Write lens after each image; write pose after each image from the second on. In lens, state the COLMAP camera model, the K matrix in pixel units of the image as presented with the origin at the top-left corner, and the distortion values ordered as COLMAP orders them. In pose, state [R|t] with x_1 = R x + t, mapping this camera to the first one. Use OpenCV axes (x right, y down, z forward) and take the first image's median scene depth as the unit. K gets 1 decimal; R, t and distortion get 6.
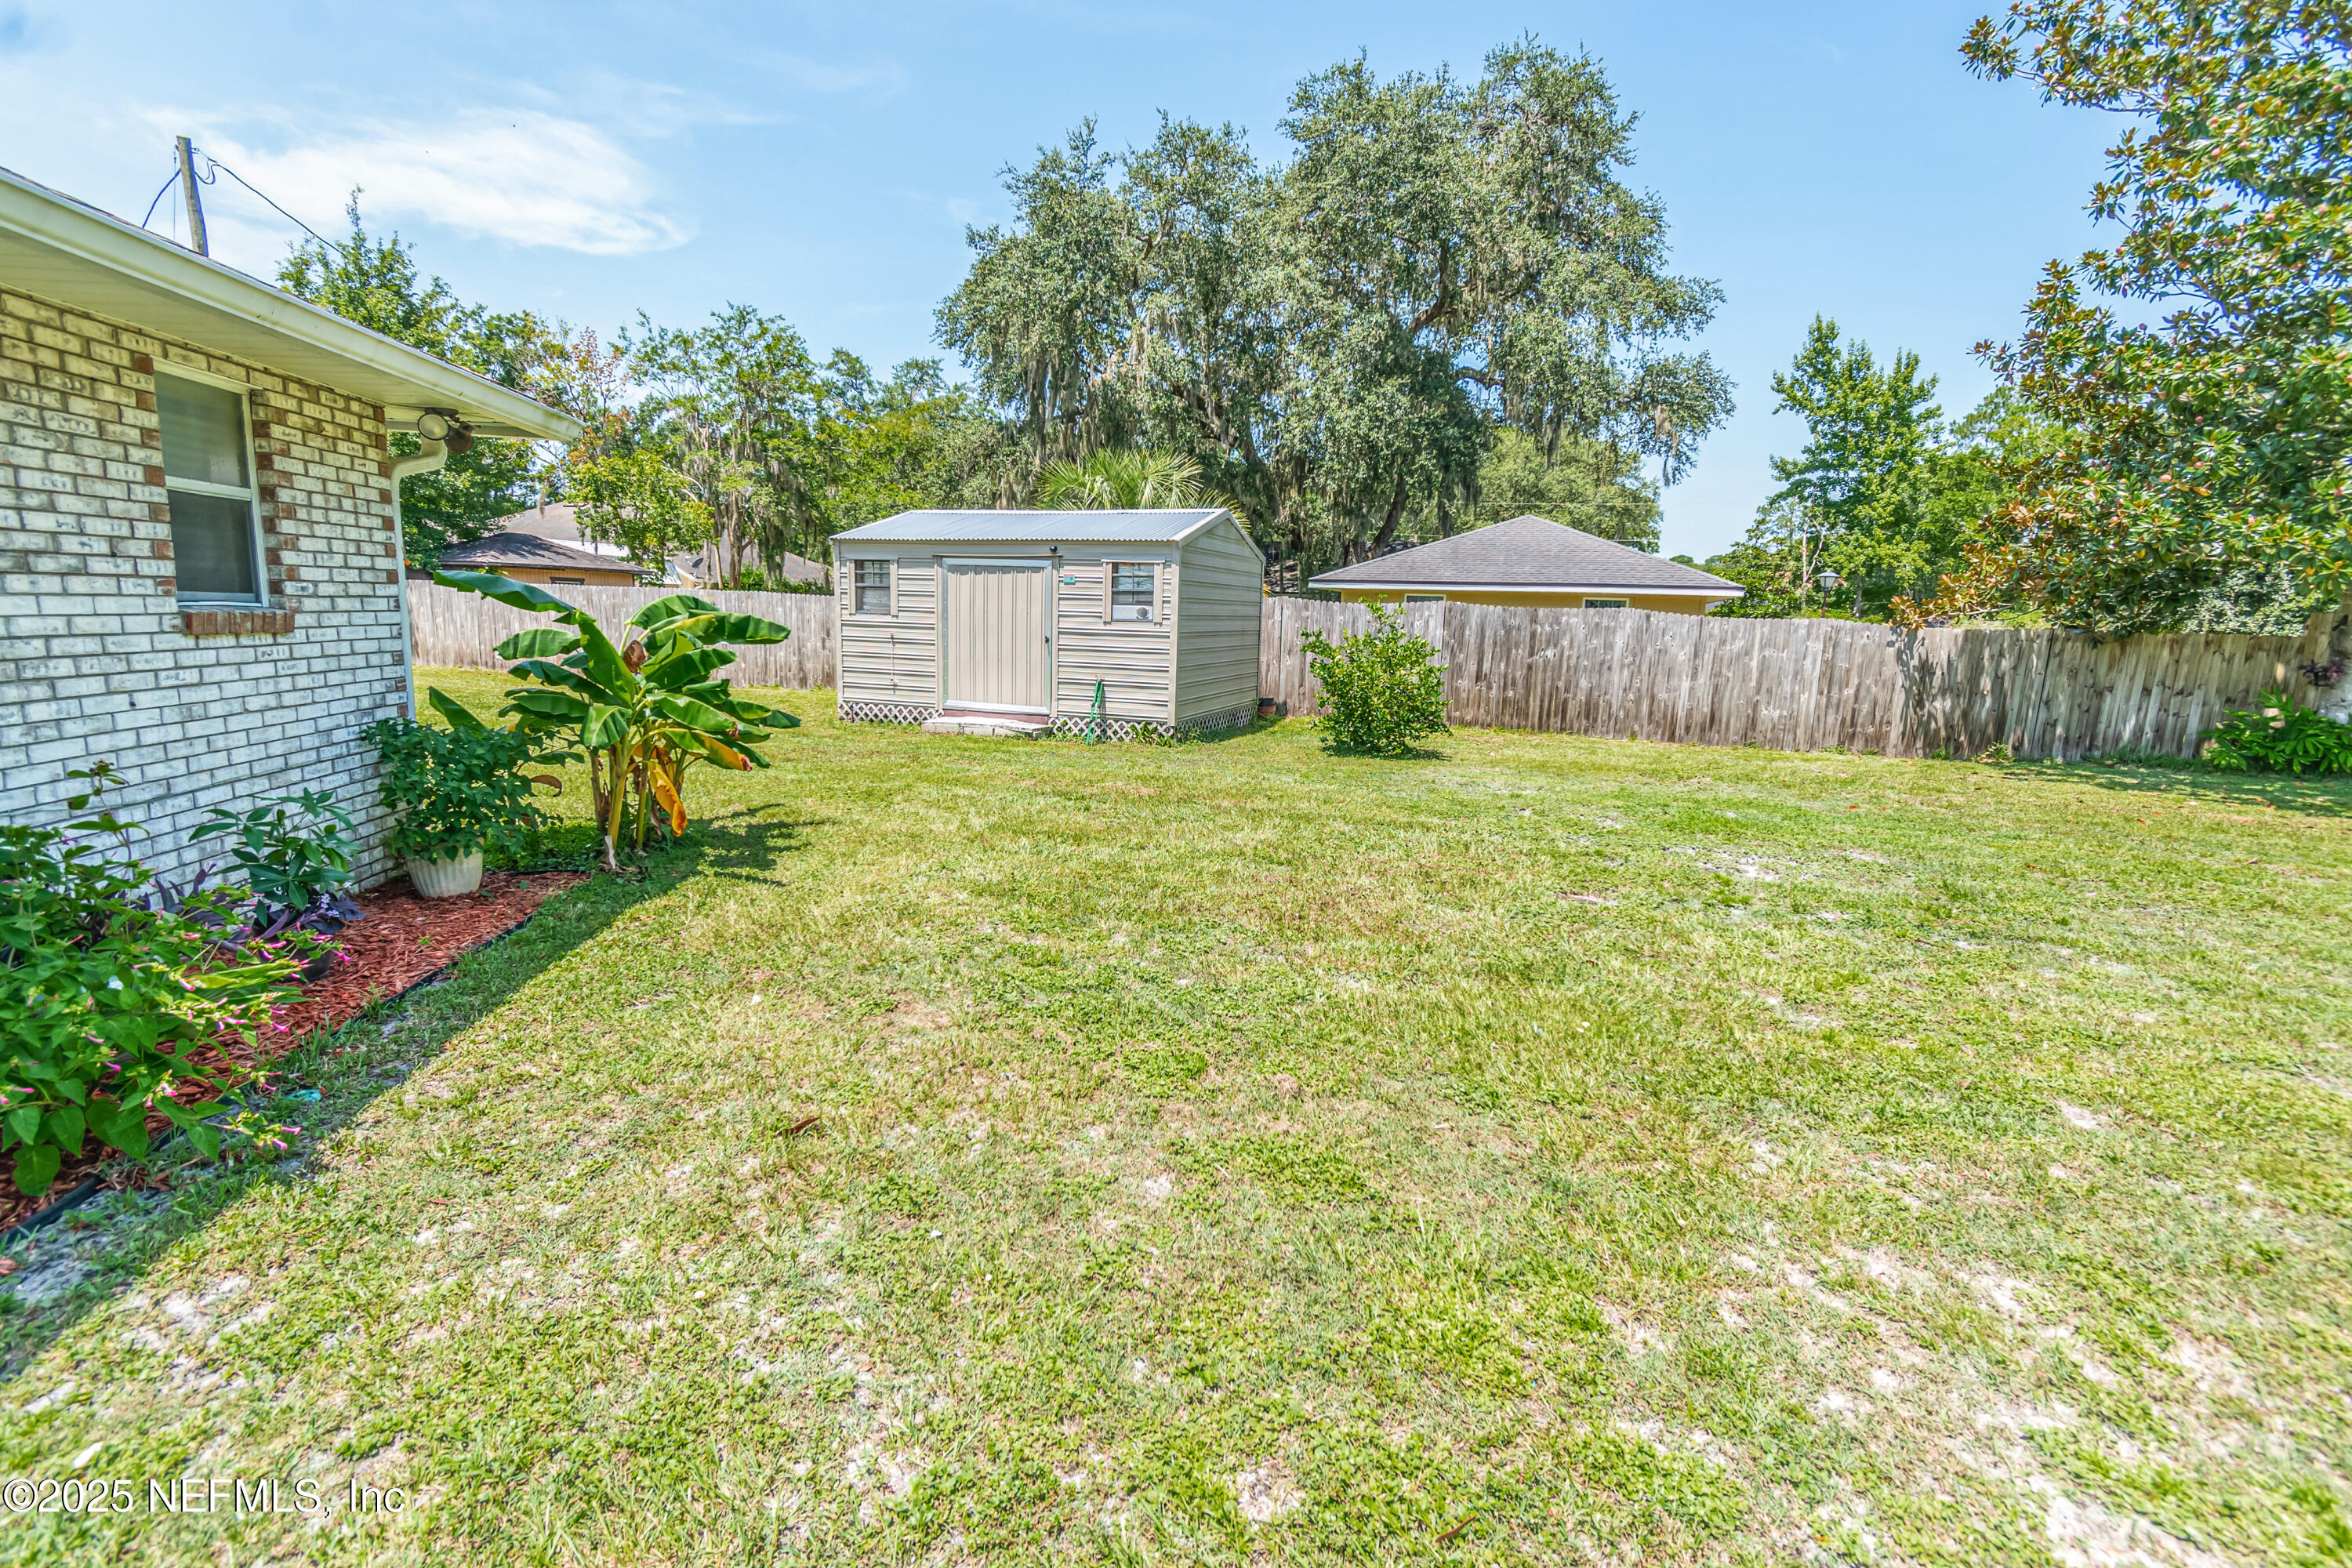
lens RADIAL K [[1067.2, 0, 1195.0], [0, 1067.2, 788.0], [0, 0, 1]] dist [-0.001702, -0.001279]
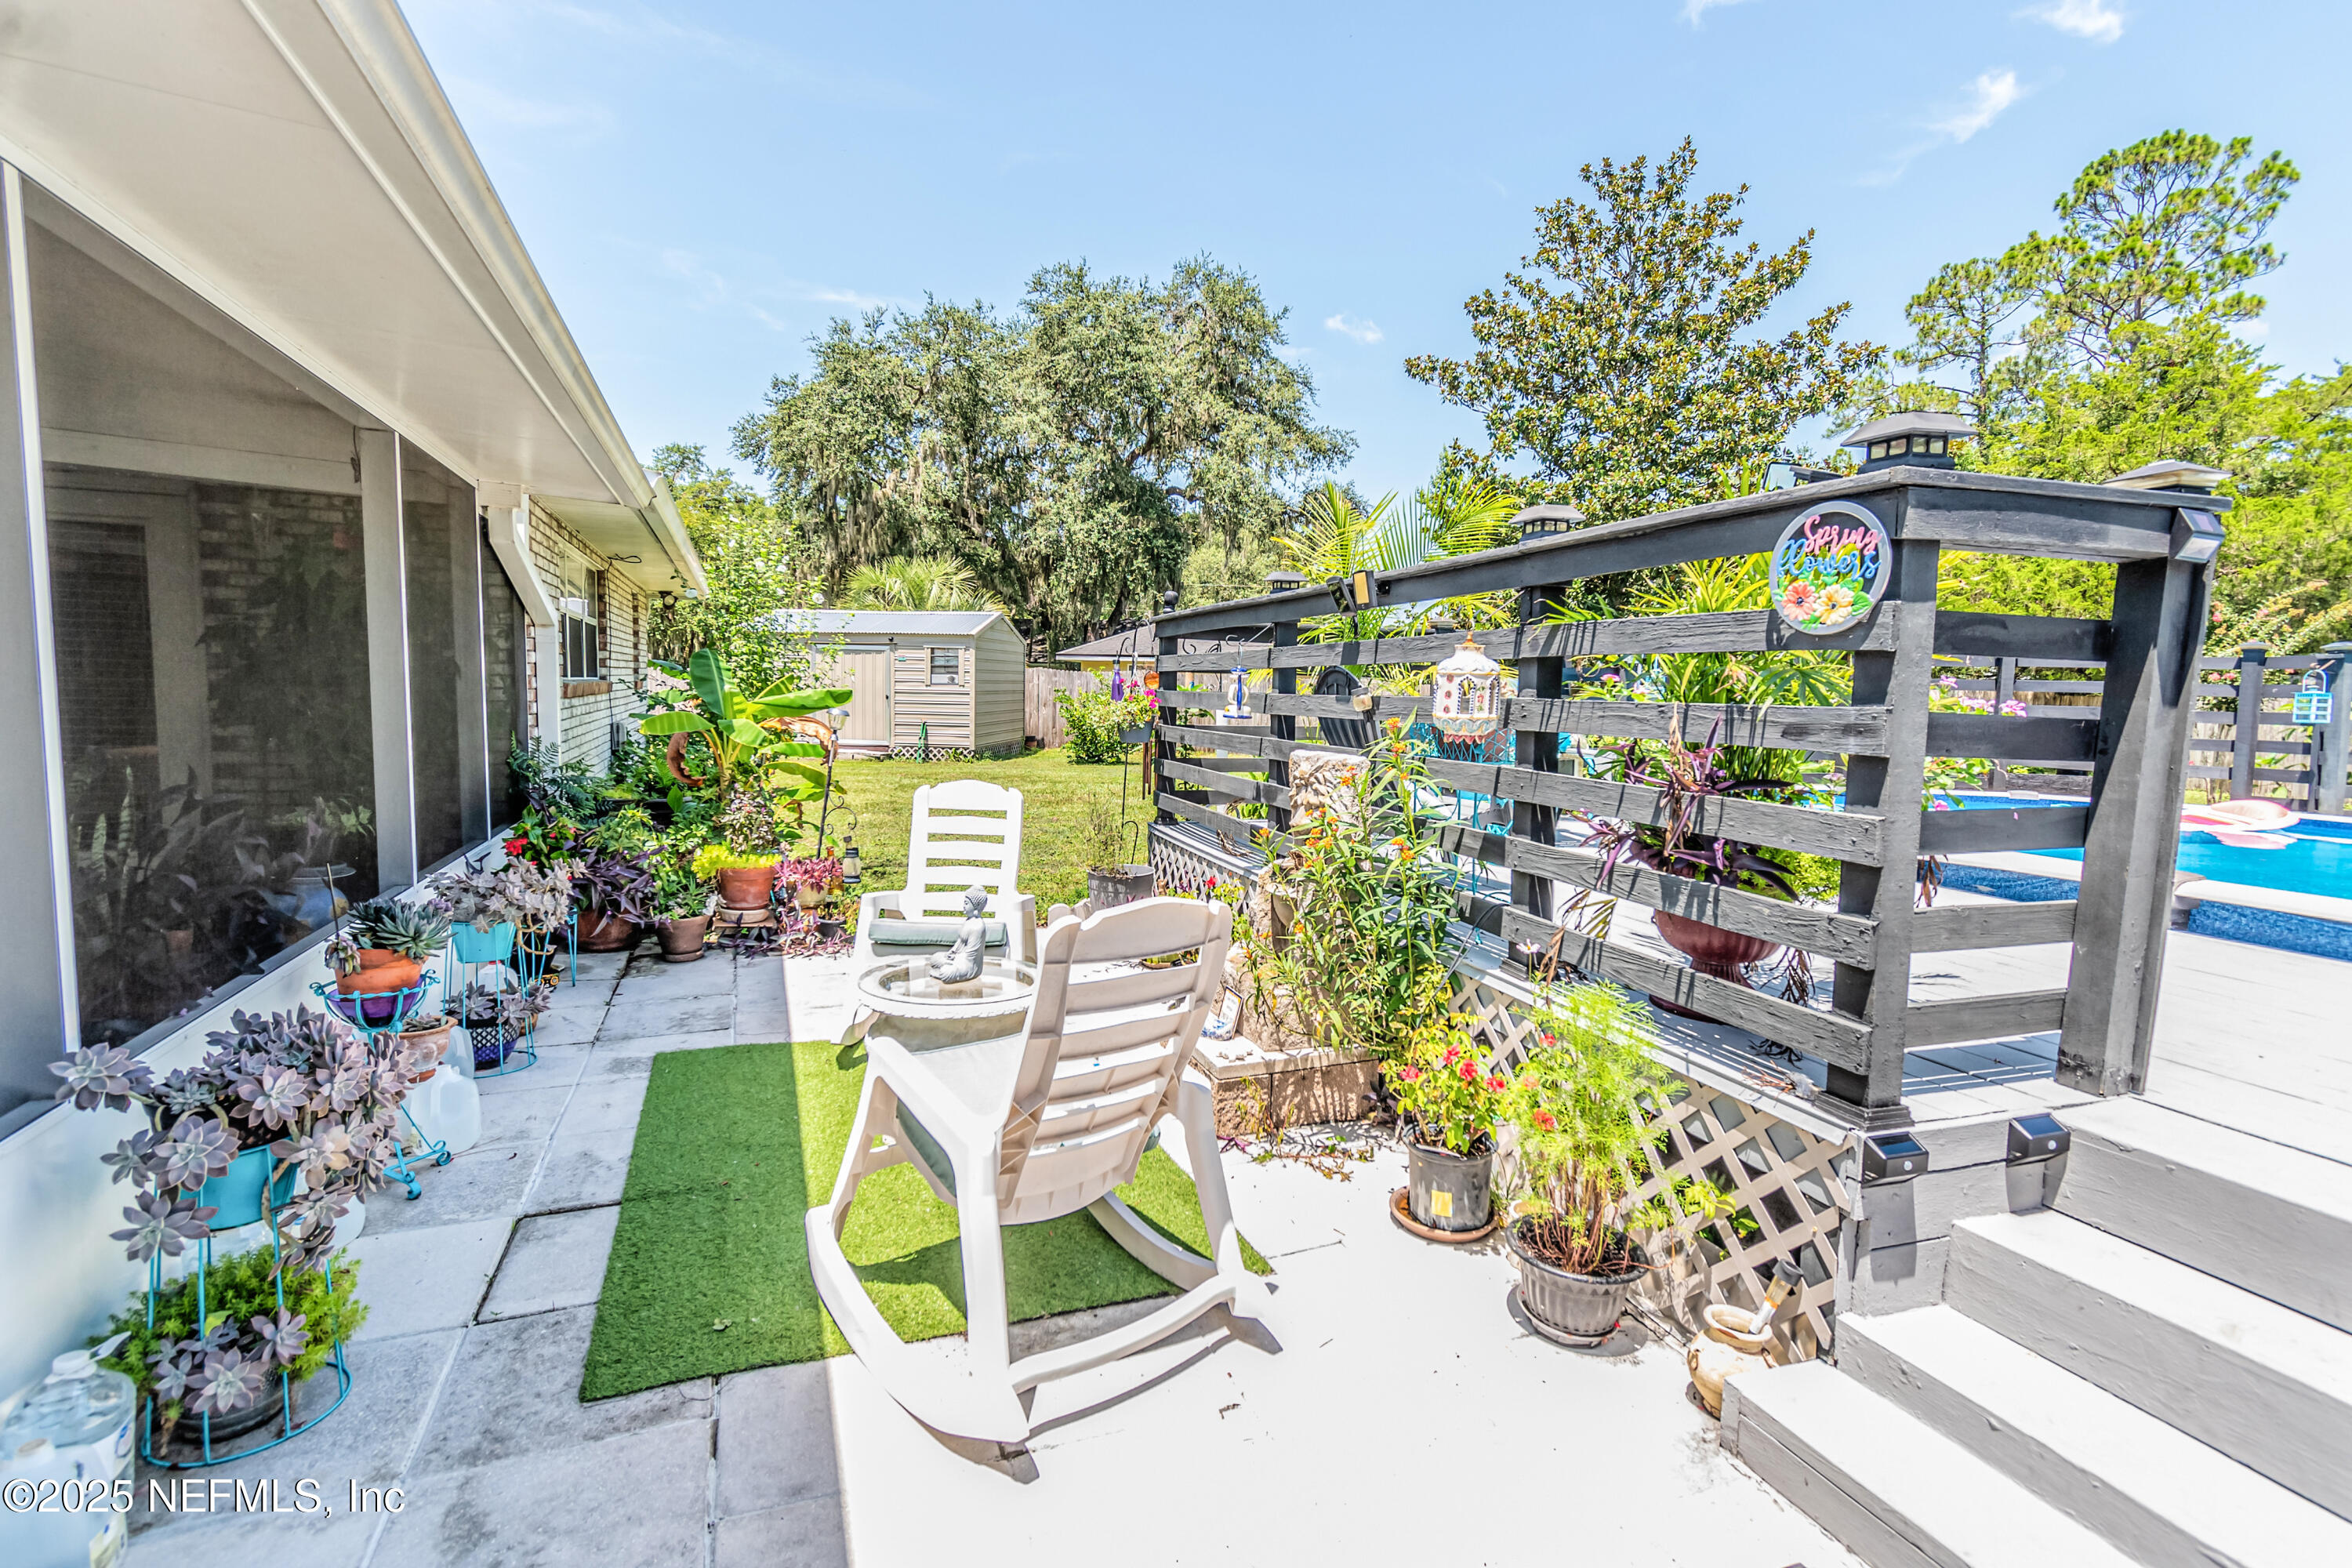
lens RADIAL K [[1067.2, 0, 1195.0], [0, 1067.2, 788.0], [0, 0, 1]] dist [-0.001702, -0.001279]
pose [[0.973084, -0.030971, 0.228359, -0.029001], [0.044779, 0.997452, -0.055537, 0.045297], [-0.226057, 0.064268, 0.971992, -0.273919]]
